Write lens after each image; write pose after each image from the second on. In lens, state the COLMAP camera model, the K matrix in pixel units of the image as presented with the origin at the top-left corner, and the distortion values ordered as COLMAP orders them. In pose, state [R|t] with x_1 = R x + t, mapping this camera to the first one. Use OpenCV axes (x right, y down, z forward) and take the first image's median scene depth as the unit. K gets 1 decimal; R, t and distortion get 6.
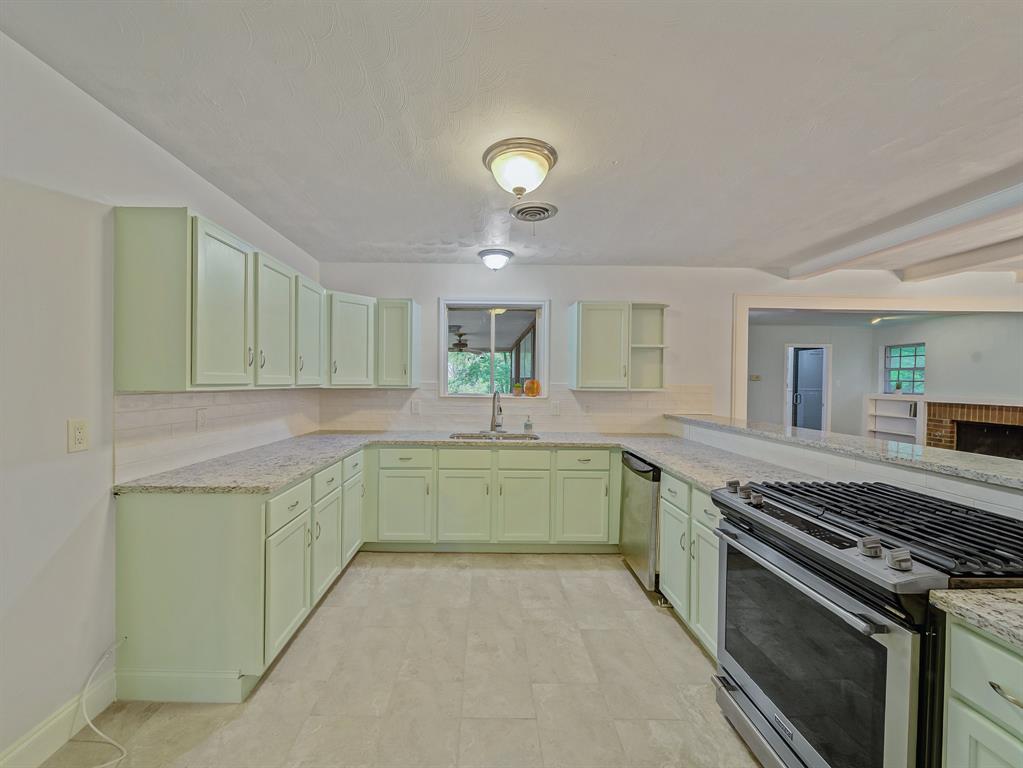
lens RADIAL K [[410.4, 0, 490.1], [0, 410.4, 383.5], [0, 0, 1]] dist [0.000460, -0.000289]
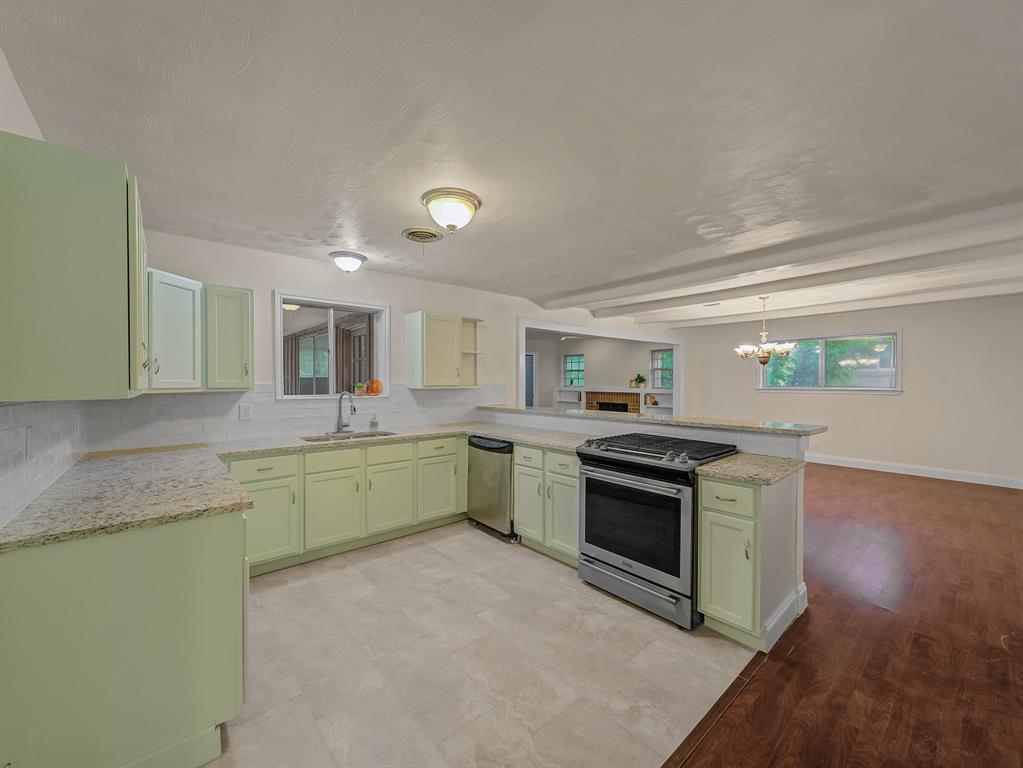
lens RADIAL K [[407.9, 0, 511.5], [0, 407.9, 384.0], [0, 0, 1]] dist [0.000824, 0.000042]
pose [[0.761017, -0.016550, 0.648520, -0.325105], [0.014603, 0.999858, 0.008380, -0.002599], [-0.648567, 0.003093, 0.761151, -0.026513]]
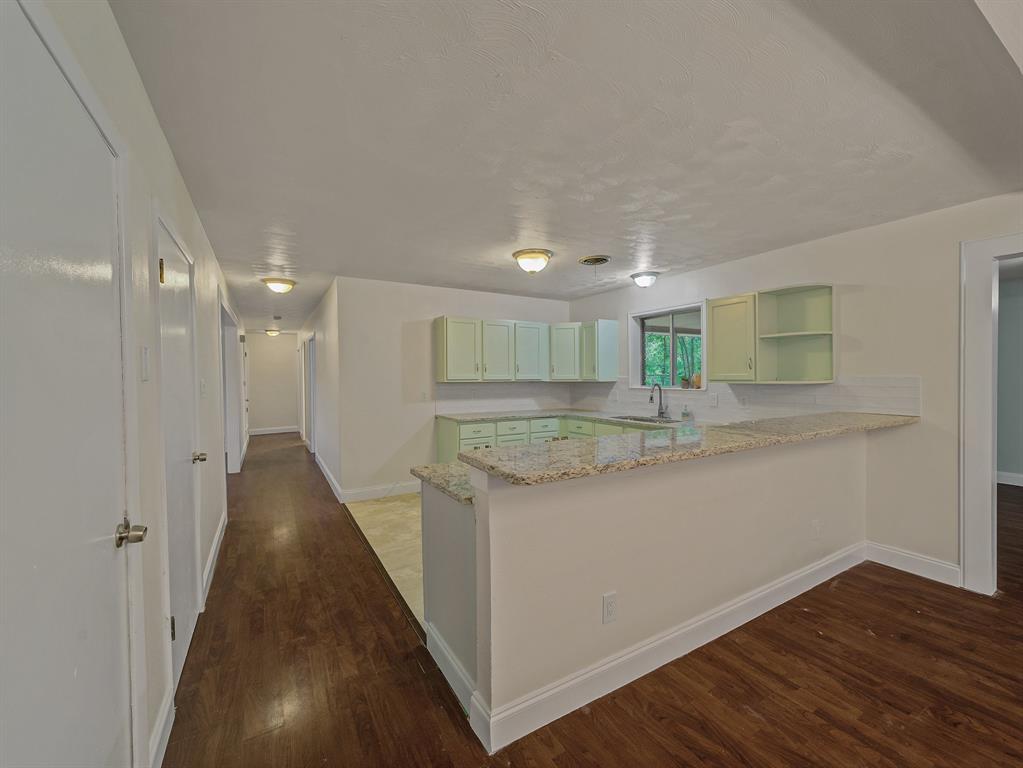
lens RADIAL K [[406.6, 0, 489.8], [0, 406.6, 383.0], [0, 0, 1]] dist [0.000947, -0.000172]
pose [[0.479448, 0.000163, -0.877571, 0.847183], [0.007507, 0.999963, 0.004287, 0.007376], [0.877538, -0.008643, 0.479428, -0.017403]]
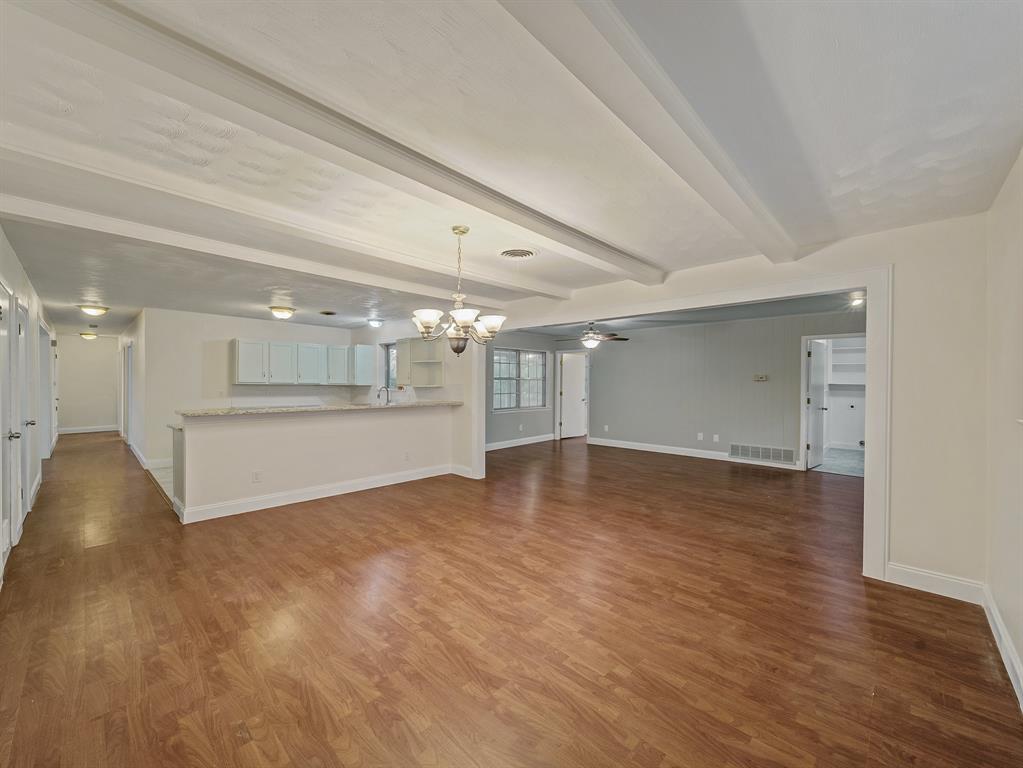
lens RADIAL K [[410.1, 0, 511.5], [0, 410.1, 384.0], [0, 0, 1]] dist [-0.001632, -0.000693]
pose [[0.724646, -0.002523, -0.689117, 1.844227], [-0.005122, 0.999946, -0.009047, 0.019488], [0.689103, 0.010086, 0.724594, -0.012156]]
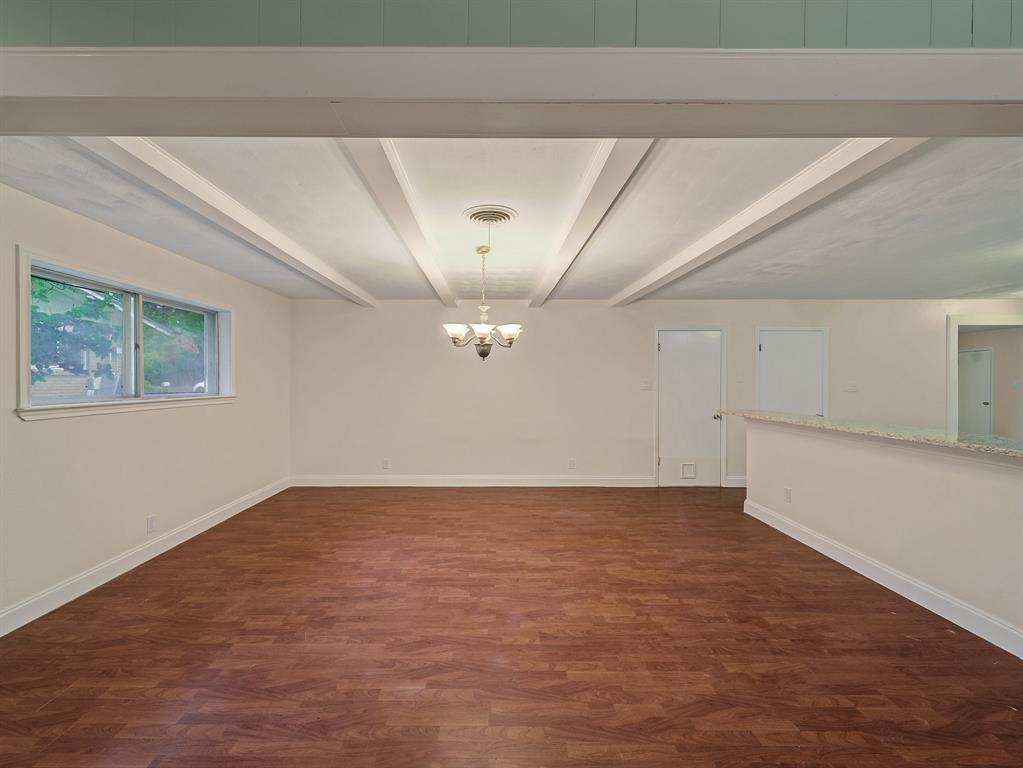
lens RADIAL K [[409.7, 0, 488.3], [0, 409.7, 383.5], [0, 0, 1]] dist [0.000610, -0.000555]
pose [[-0.999873, -0.012343, 0.010064, 1.221858], [-0.012163, 0.999768, 0.017766, -0.003950], [-0.010281, 0.017642, -0.999792, 1.361590]]
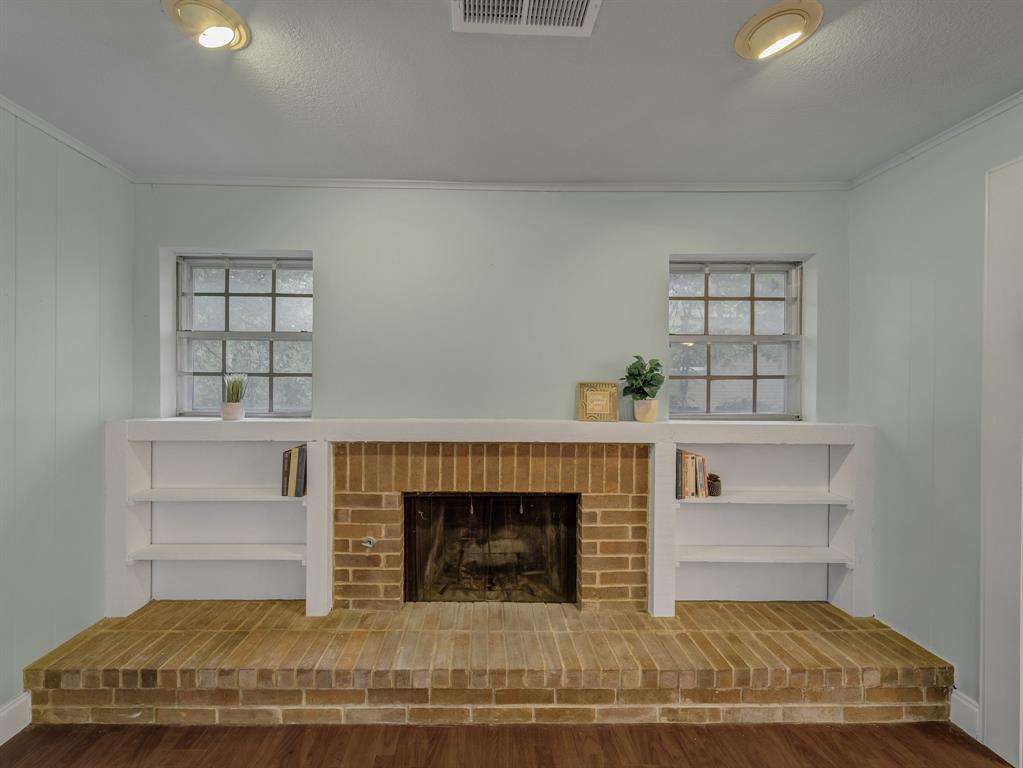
lens RADIAL K [[409.7, 0, 488.3], [0, 409.7, 383.5], [0, 0, 1]] dist [0.000610, -0.000555]
pose [[-0.002673, -0.016166, 0.999866, 1.395643], [0.005861, 0.999852, 0.016182, -0.005811], [-0.999979, 0.005903, -0.002578, 1.629092]]
